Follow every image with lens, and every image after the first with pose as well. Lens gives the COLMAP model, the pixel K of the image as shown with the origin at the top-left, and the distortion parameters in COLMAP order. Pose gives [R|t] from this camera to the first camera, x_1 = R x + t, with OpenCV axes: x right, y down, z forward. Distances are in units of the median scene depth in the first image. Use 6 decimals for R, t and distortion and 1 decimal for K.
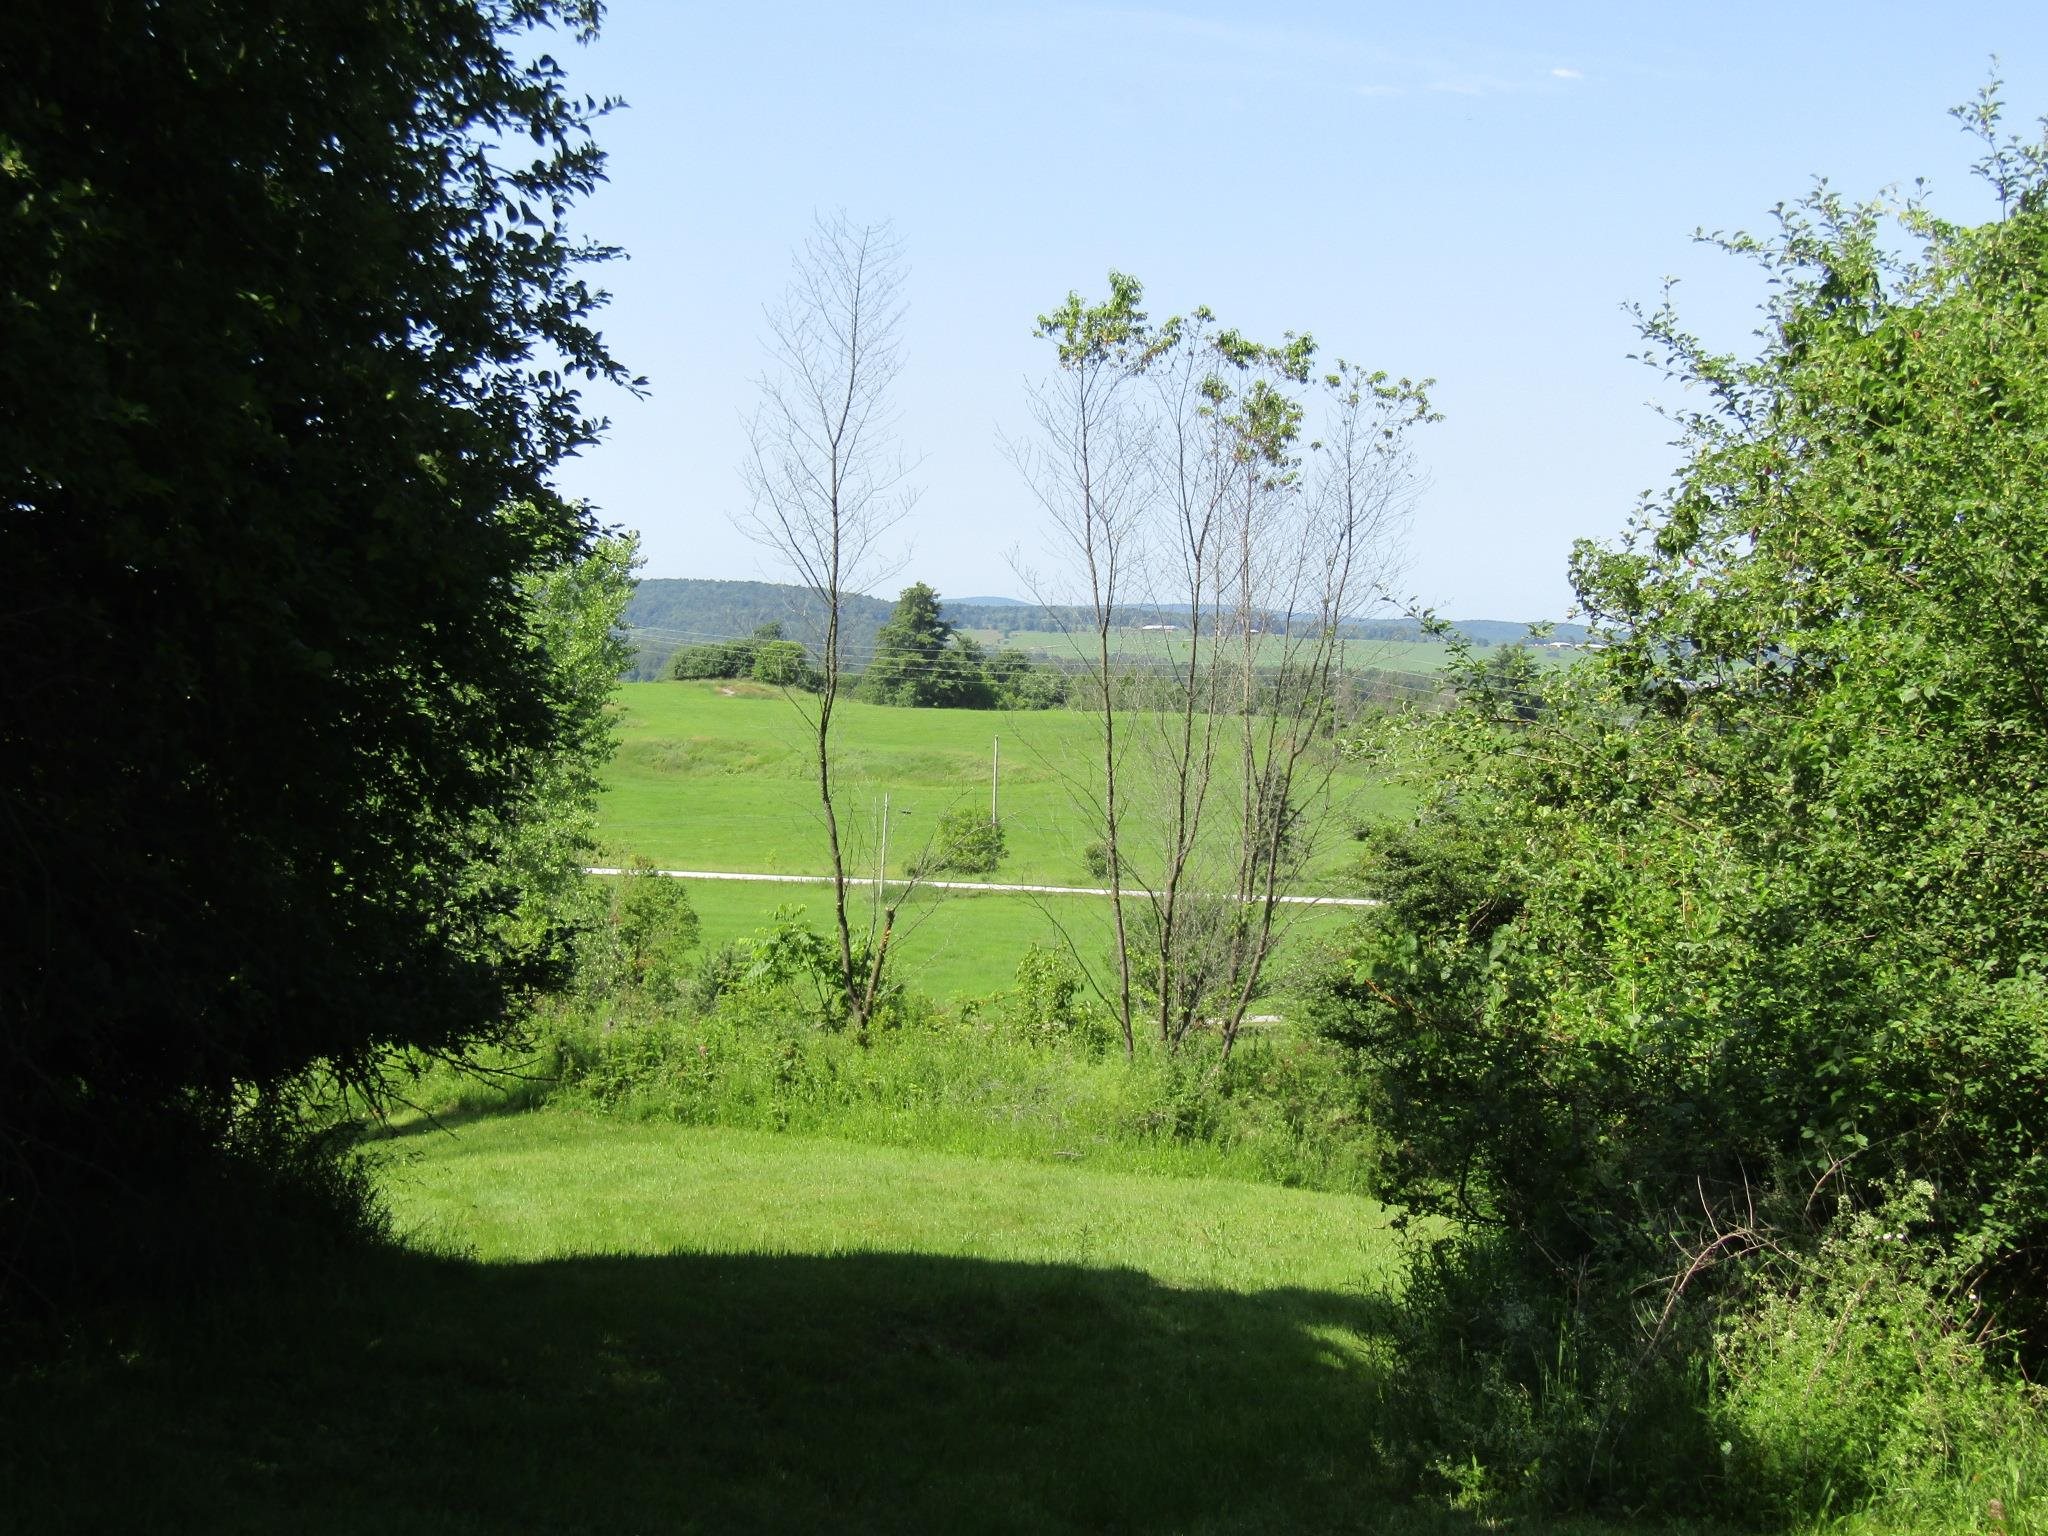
lens RADIAL K [[3595.8, 0, 1022.7], [0, 3595.8, 768.9], [0, 0, 1]] dist [-0.006225, 0.000000]
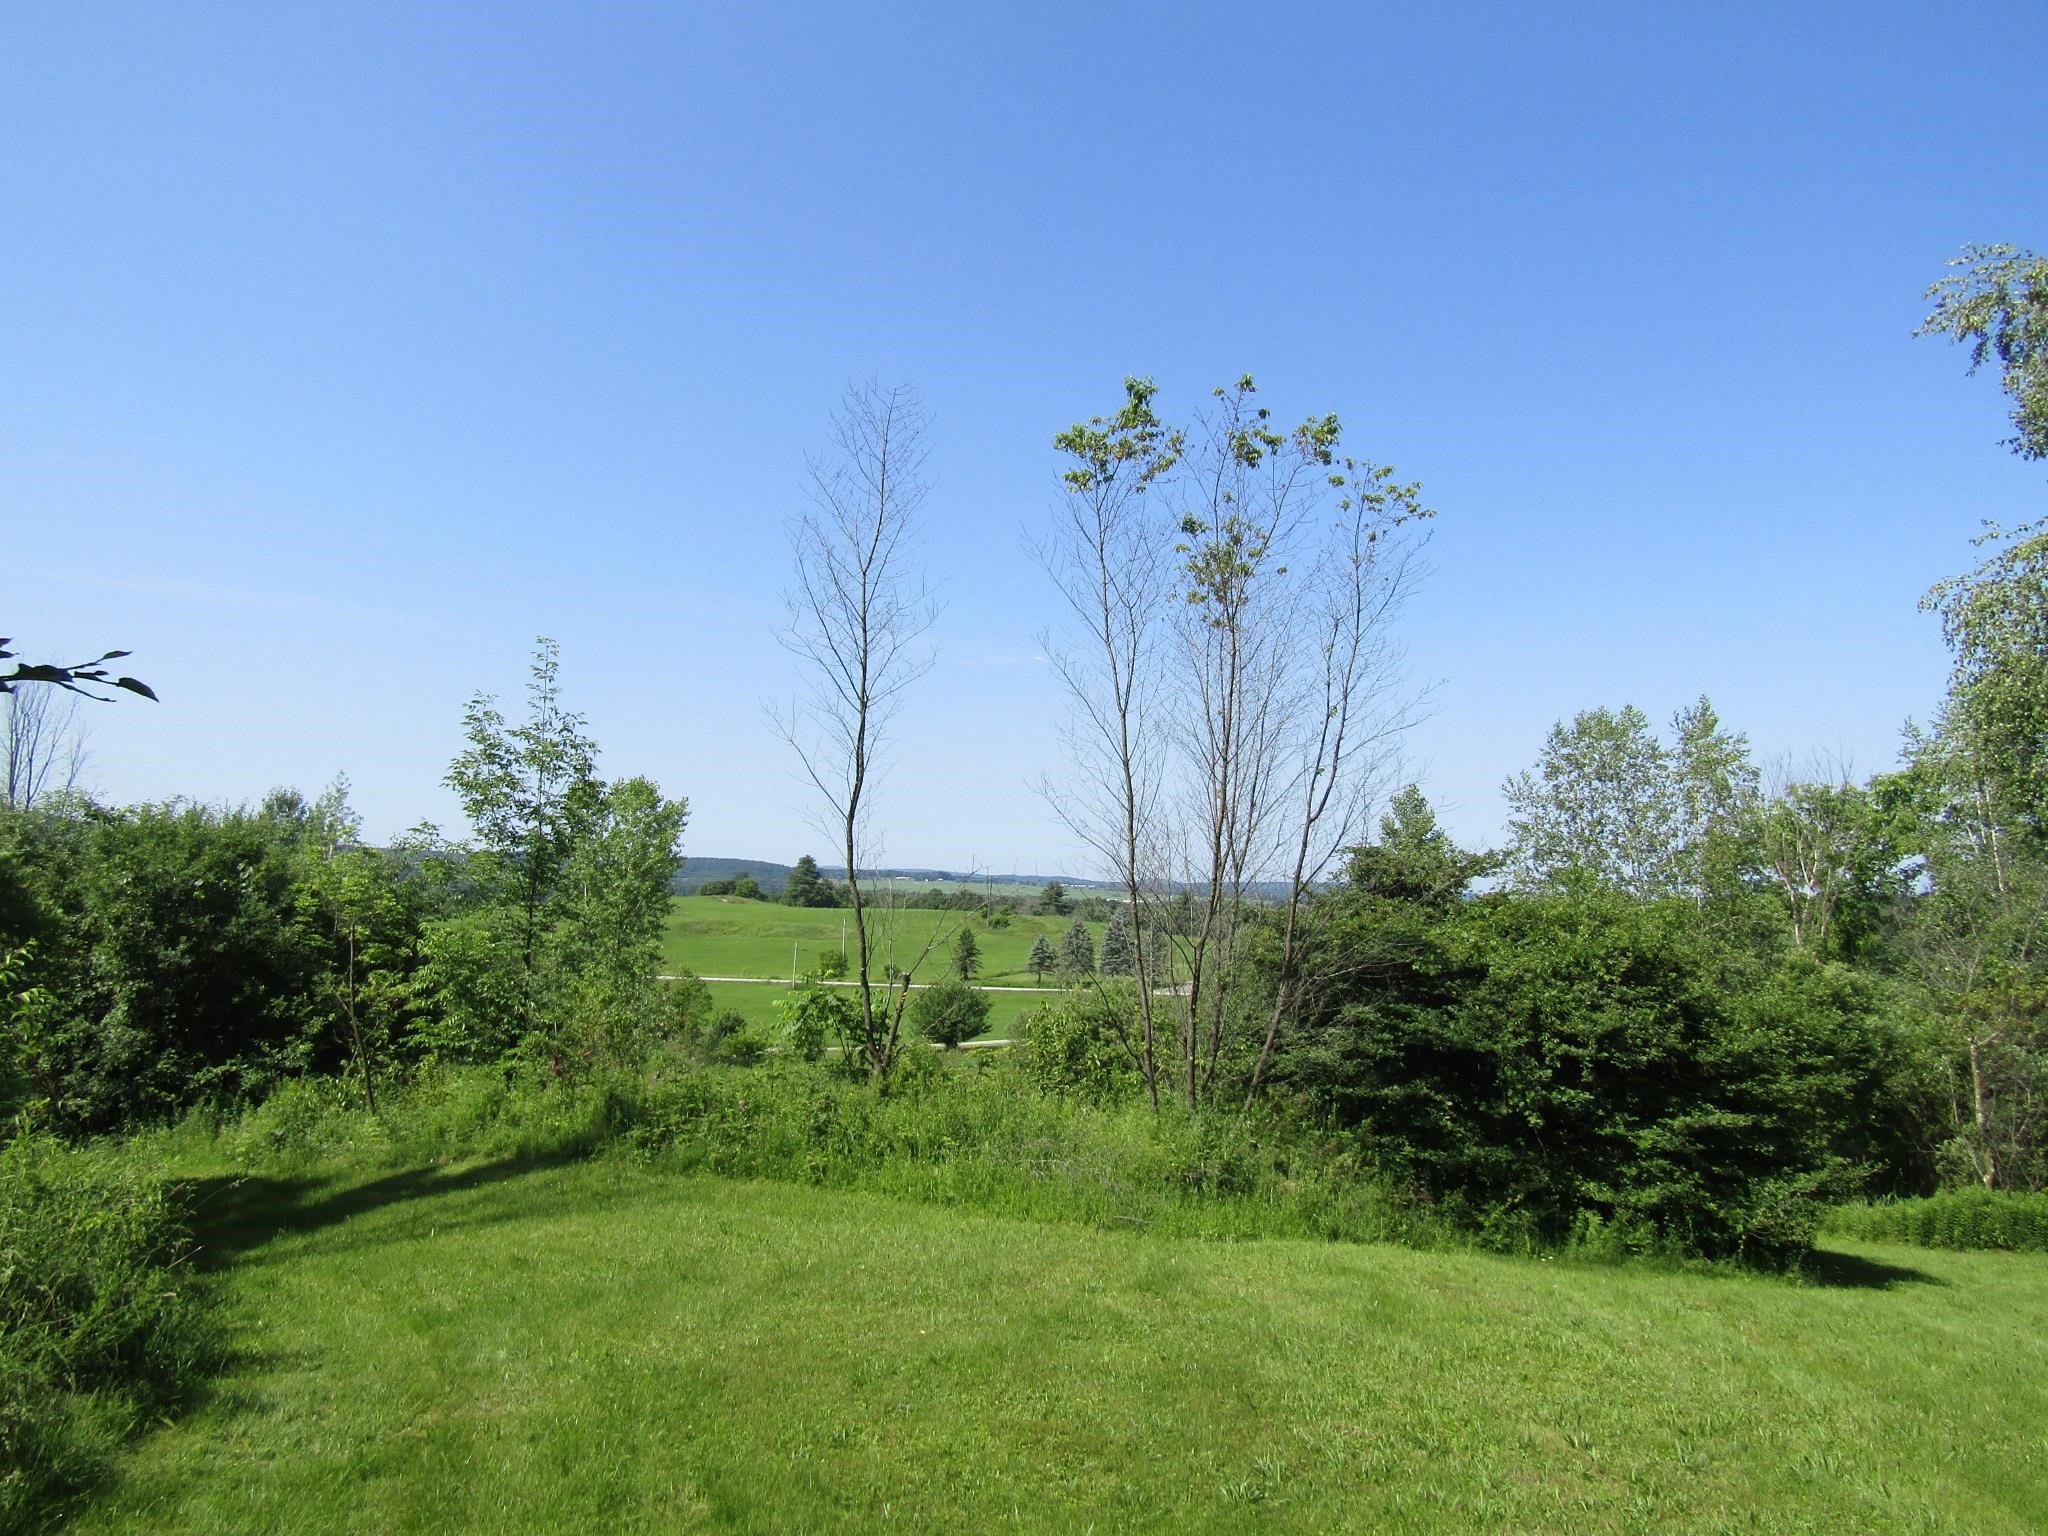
lens RADIAL K [[1461.6, 0, 1031.1], [0, 1461.6, 775.4], [0, 0, 1]] dist [-0.027844, -0.000413]
pose [[0.992111, 0.011063, 0.124873, -0.056490], [0.002667, 0.994010, -0.109256, 0.027081], [-0.125334, 0.108727, 0.986139, 0.526422]]
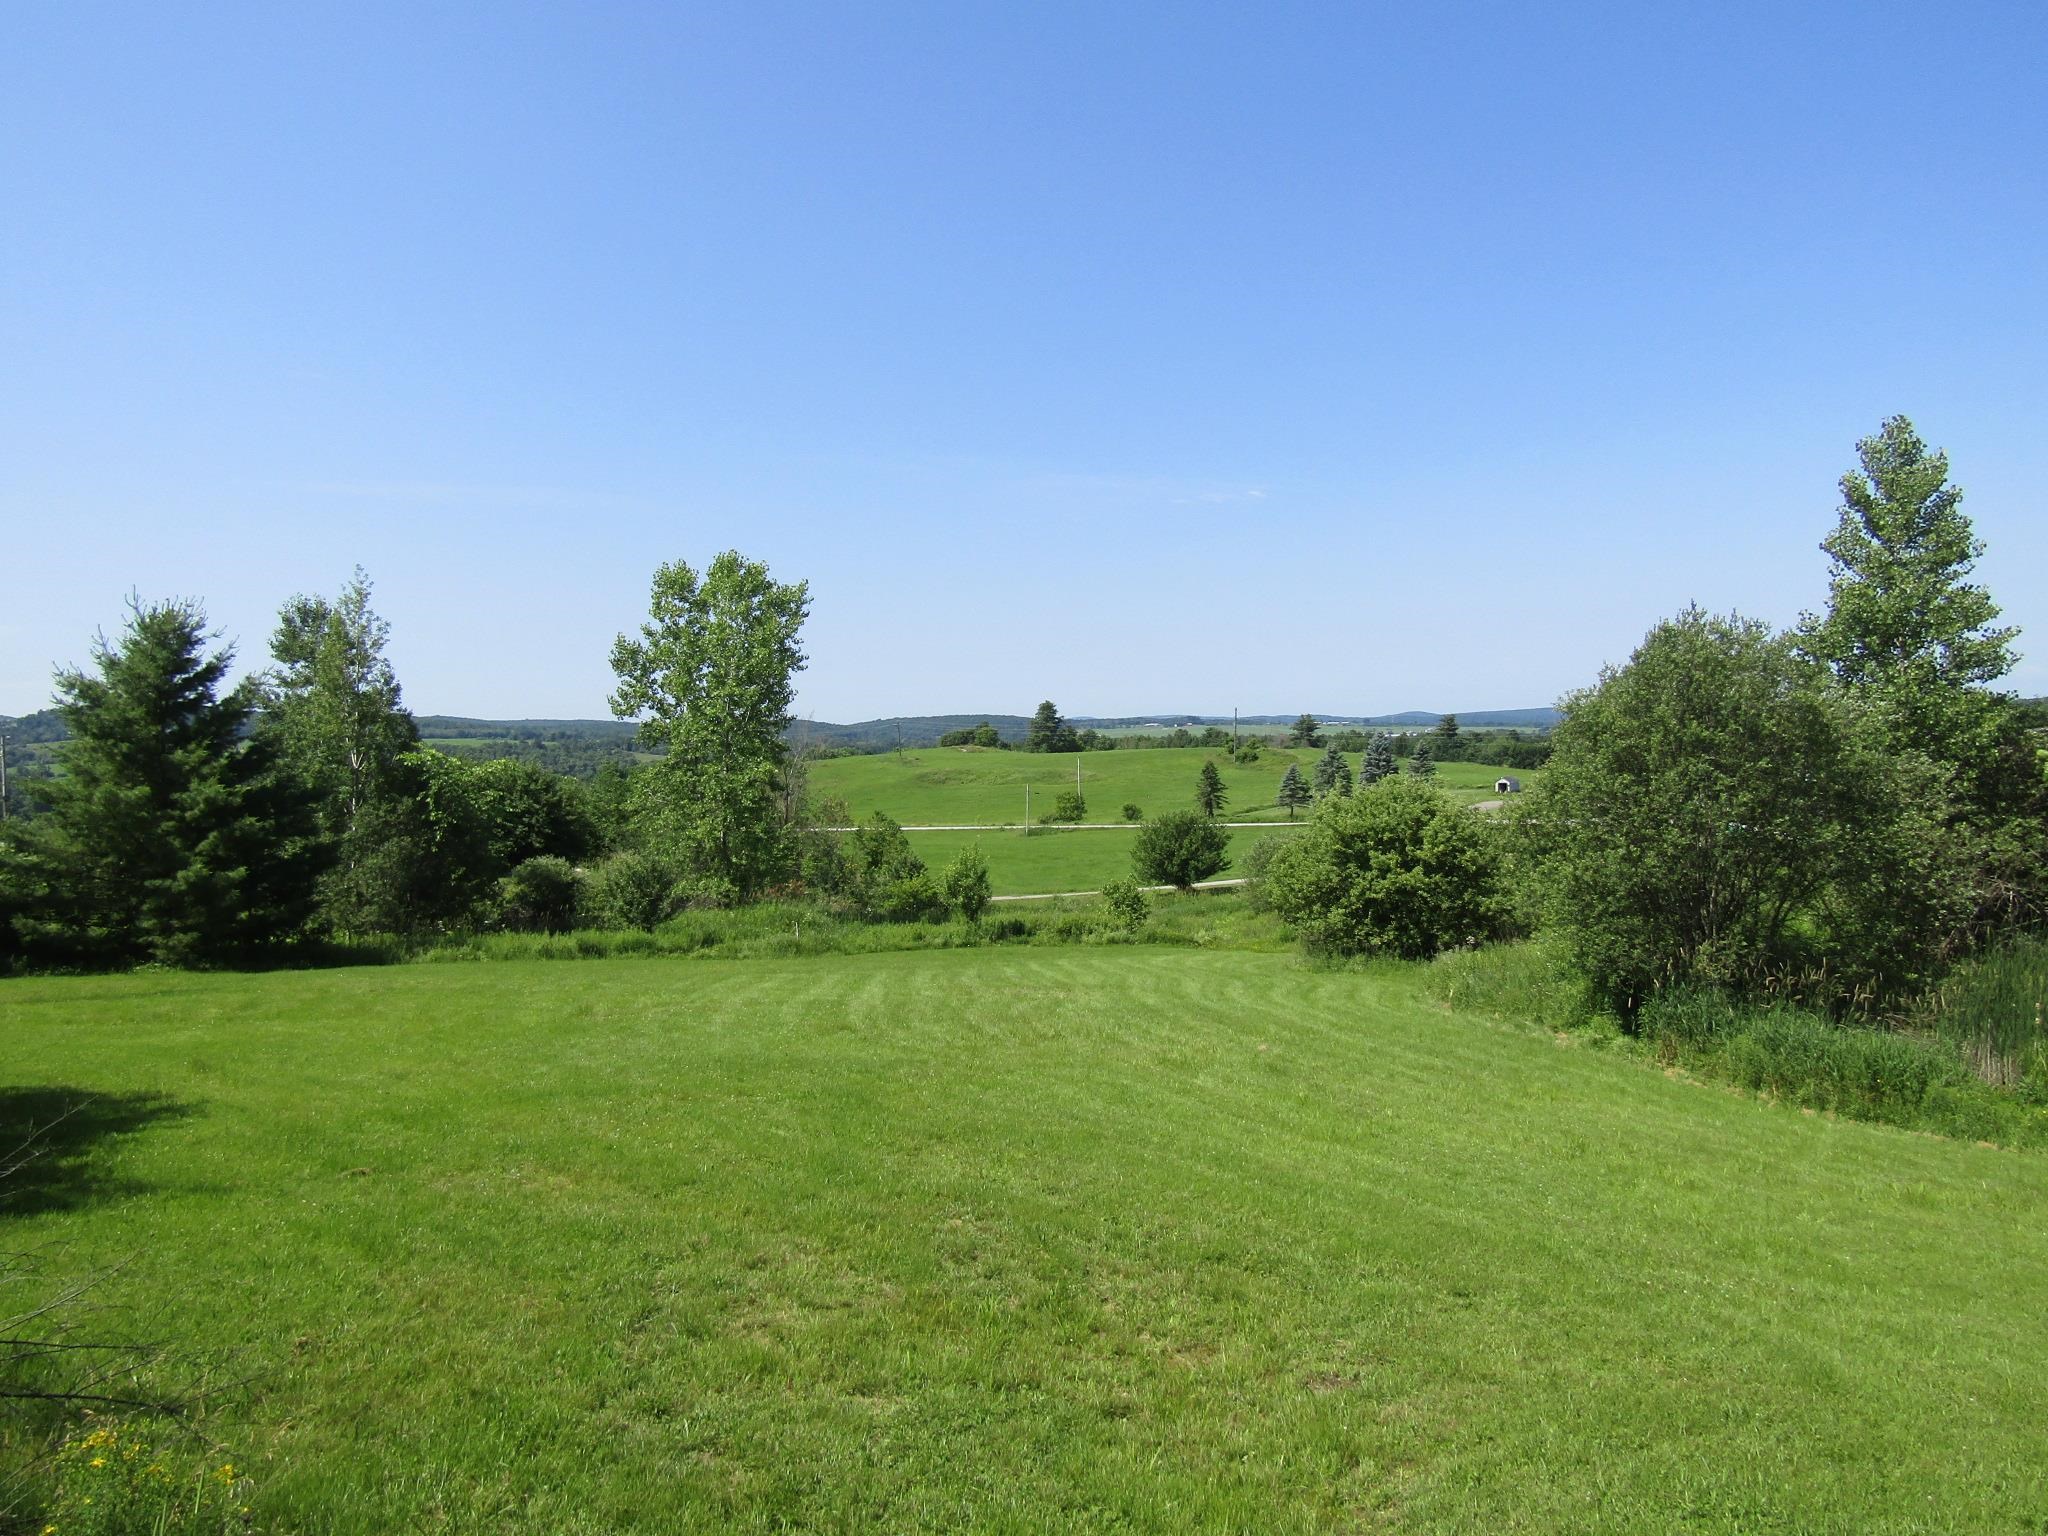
lens RADIAL K [[1461.6, 0, 1030.8], [0, 1461.6, 764.5], [0, 0, 1]] dist [-0.027844, -0.000413]
pose [[0.997749, -0.048800, -0.046000, 0.033798], [0.048082, 0.998706, -0.016592, 0.074034], [0.046750, 0.014343, 0.998804, 1.096759]]
